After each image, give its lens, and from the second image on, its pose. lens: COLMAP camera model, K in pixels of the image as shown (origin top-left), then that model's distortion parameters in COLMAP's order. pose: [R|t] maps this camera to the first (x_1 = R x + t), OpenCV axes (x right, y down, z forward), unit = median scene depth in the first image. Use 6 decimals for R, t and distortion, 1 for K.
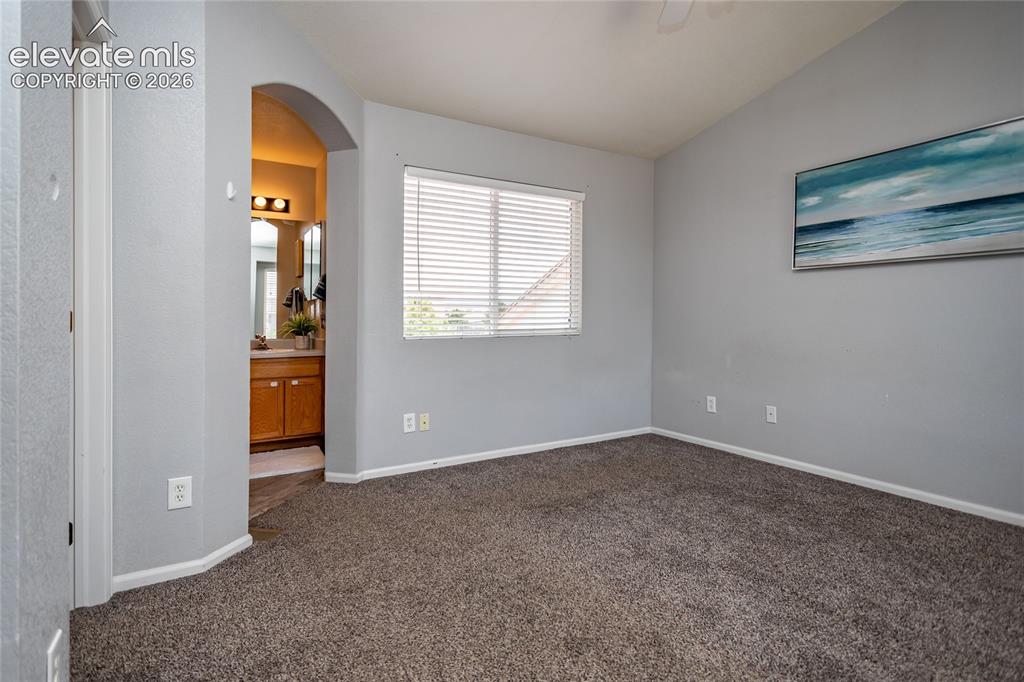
lens RADIAL K [[493.0, 0, 545.4], [0, 493.0, 322.6], [0, 0, 1]] dist [0.012881, -0.000931]
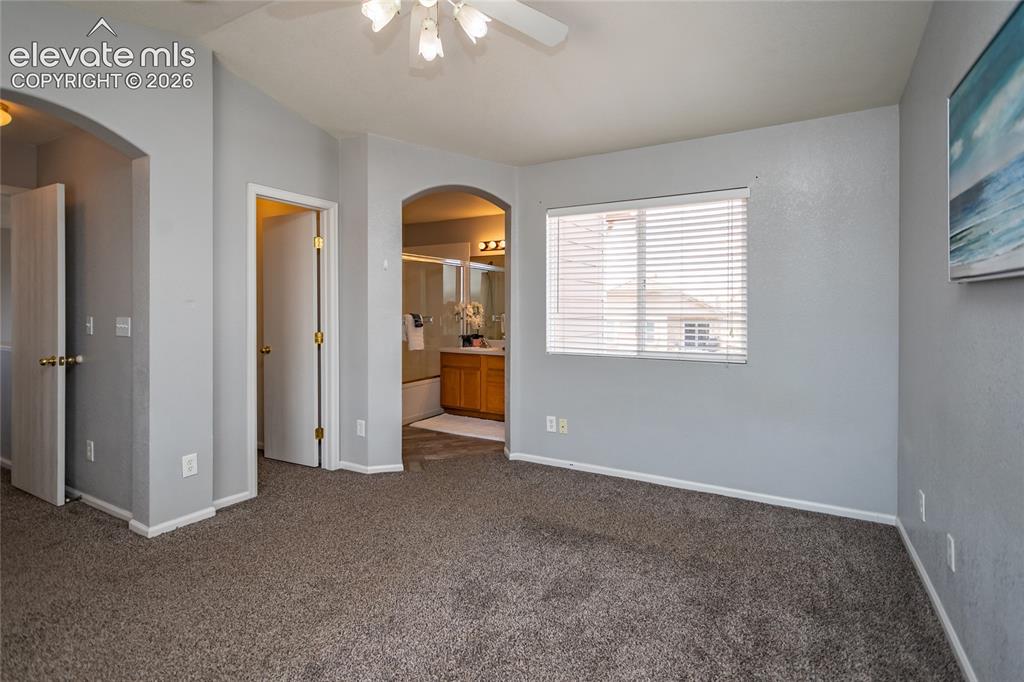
lens RADIAL K [[493.0, 0, 524.1], [0, 493.0, 308.5], [0, 0, 1]] dist [0.012881, -0.000931]
pose [[0.486739, 0.002482, -0.873544, 0.741022], [-0.006806, 0.999976, -0.000951, -0.076872], [0.873521, 0.006408, 0.486744, 0.355928]]
